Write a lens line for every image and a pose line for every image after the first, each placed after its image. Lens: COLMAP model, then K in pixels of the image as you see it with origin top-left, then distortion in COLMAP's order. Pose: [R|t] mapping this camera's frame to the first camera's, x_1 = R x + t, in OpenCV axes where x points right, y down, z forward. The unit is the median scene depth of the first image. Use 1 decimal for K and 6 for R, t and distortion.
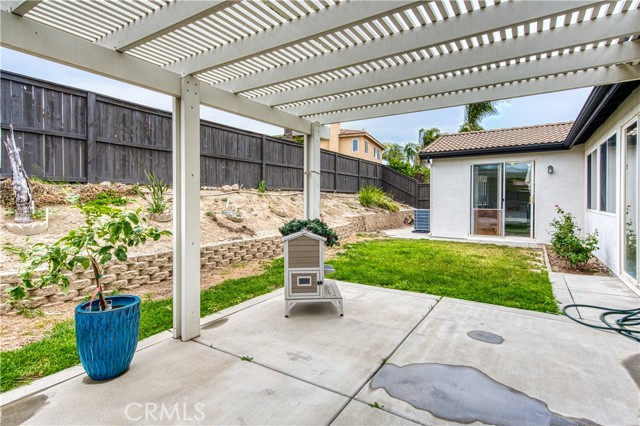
lens RADIAL K [[331.0, 0, 323.0], [0, 331.0, 209.9], [0, 0, 1]] dist [0.039425, 0.000029]
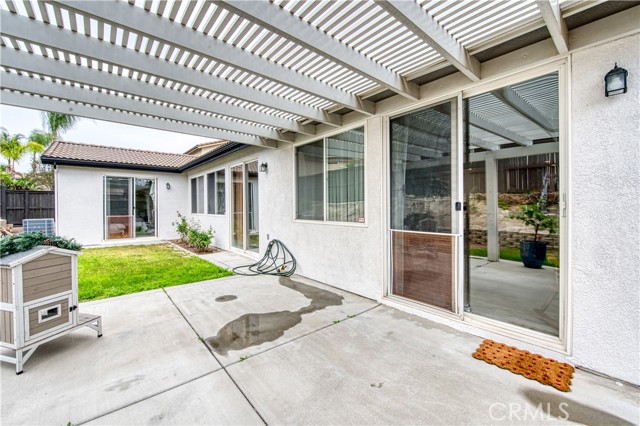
lens RADIAL K [[256.1, 0, 321.3], [0, 256.1, 209.4], [0, 0, 1]] dist [-0.006172, 0.000863]
pose [[0.310718, -0.015770, 0.950371, -0.394109], [0.039997, 0.999194, 0.003504, -0.000906], [-0.949660, 0.036923, 0.311098, 0.206132]]
